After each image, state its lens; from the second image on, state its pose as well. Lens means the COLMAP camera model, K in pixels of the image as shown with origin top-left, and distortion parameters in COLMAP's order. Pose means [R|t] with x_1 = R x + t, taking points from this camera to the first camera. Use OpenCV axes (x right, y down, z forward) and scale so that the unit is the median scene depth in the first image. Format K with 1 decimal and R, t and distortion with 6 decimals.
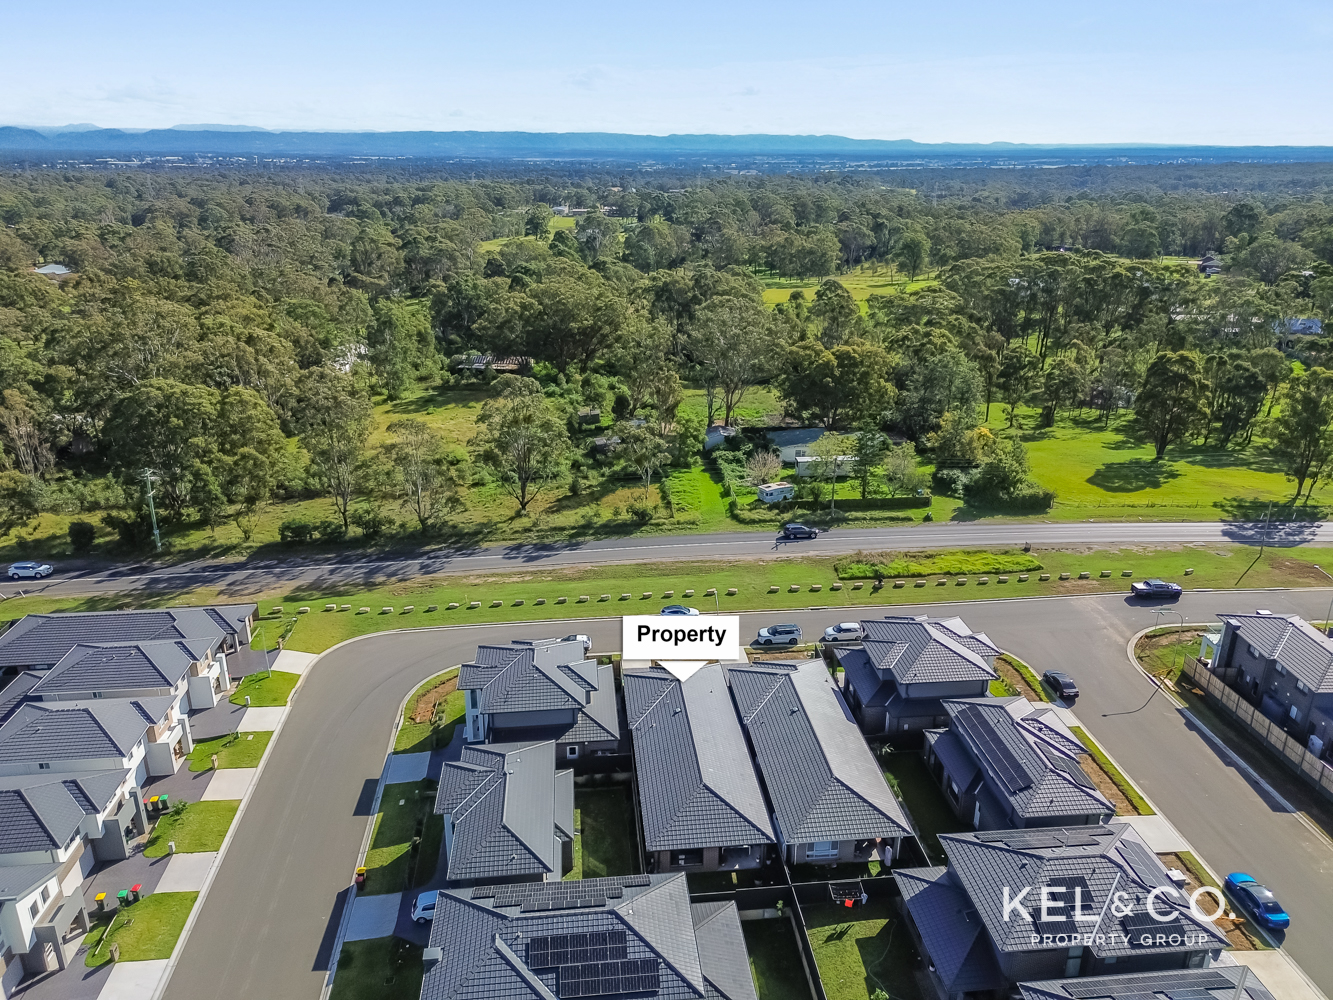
lens RADIAL K [[955.8, 0, 666.5], [0, 955.8, 500.0], [0, 0, 1]] dist [0.102234, 0.000428]
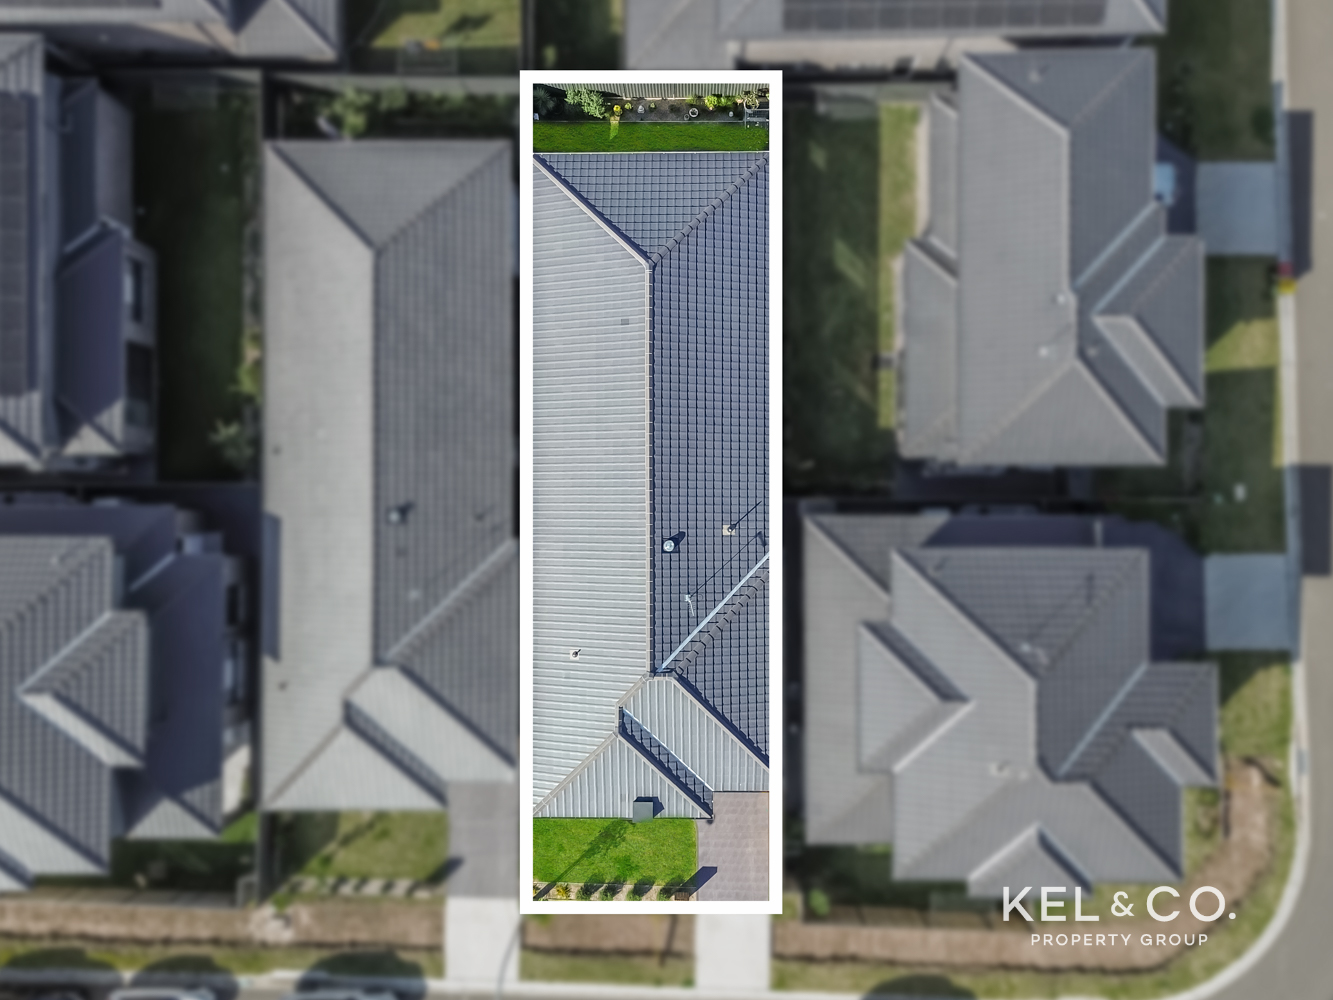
lens RADIAL K [[997.5, 0, 664.2], [0, 997.5, 537.2], [0, 0, 1]] dist [0.024071, -0.000527]
pose [[-0.994310, -0.102022, 0.030641, 0.000606], [0.063691, -0.338811, 0.938696, -0.137332], [-0.085386, 0.935307, 0.343381, 0.613438]]
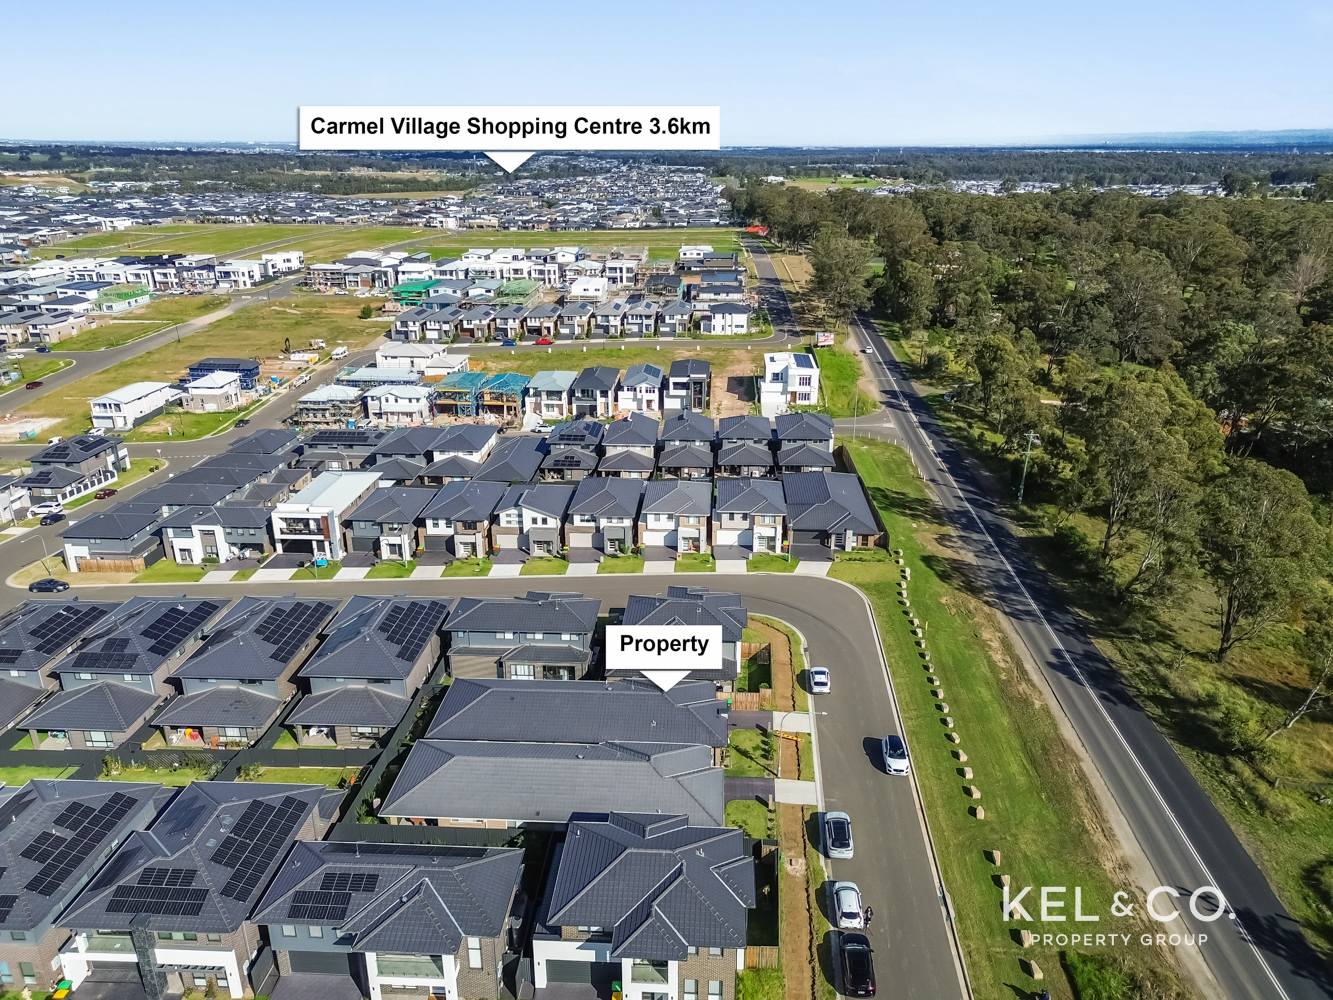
lens RADIAL K [[997.5, 0, 664.2], [0, 997.5, 537.2], [0, 0, 1]] dist [0.024071, -0.000527]
pose [[-0.167394, 0.375247, -0.911685, 0.651678], [-0.328386, 0.850705, 0.410443, -0.273273], [0.929592, 0.368090, -0.019177, 0.741857]]
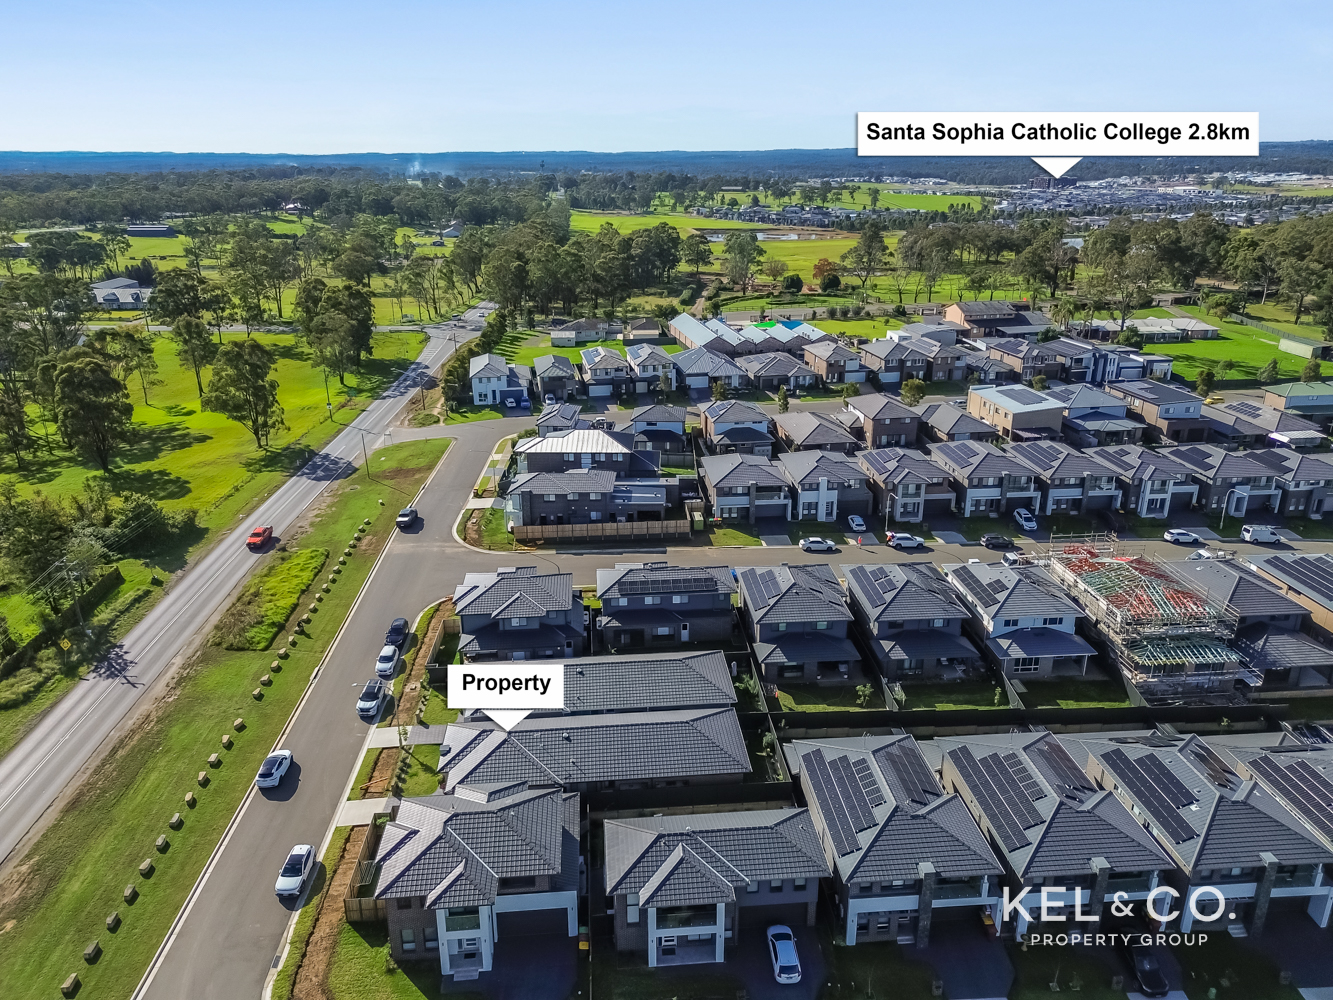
lens RADIAL K [[955.8, 0, 666.5], [0, 955.8, 500.0], [0, 0, 1]] dist [0.102234, 0.000428]
pose [[0.034358, -0.353102, 0.934954, -0.577561], [0.355516, 0.878633, 0.318767, -0.186900], [-0.934038, 0.321439, 0.155722, 0.492108]]
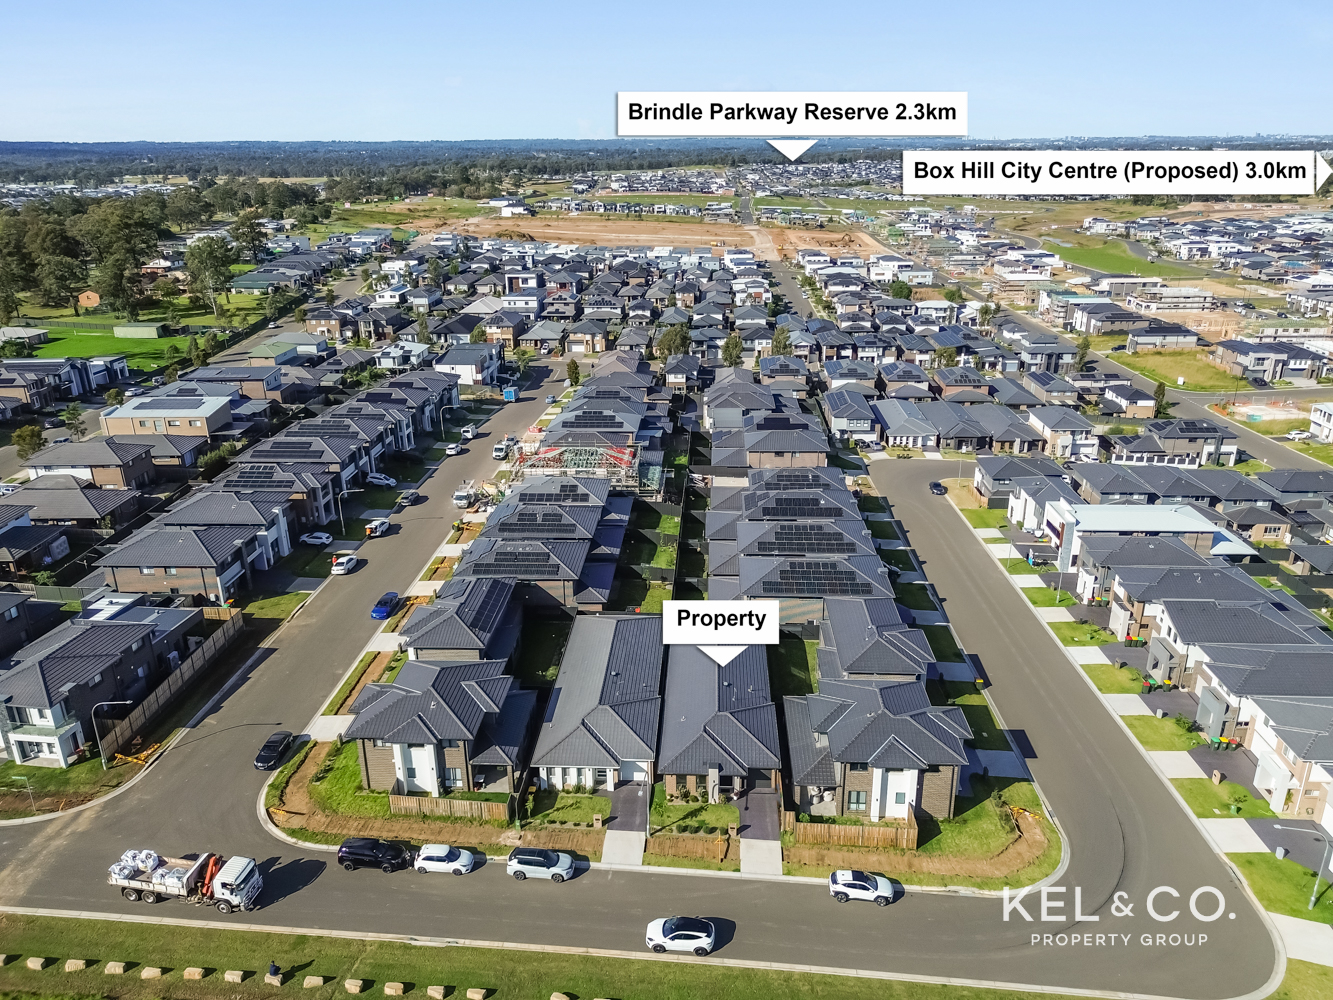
lens RADIAL K [[997.5, 0, 664.2], [0, 997.5, 537.2], [0, 0, 1]] dist [0.024071, -0.000527]
pose [[-0.988028, -0.062042, 0.141247, -0.043450], [0.049442, 0.739934, 0.670860, -0.436363], [-0.146134, 0.669813, -0.728008, 1.207094]]
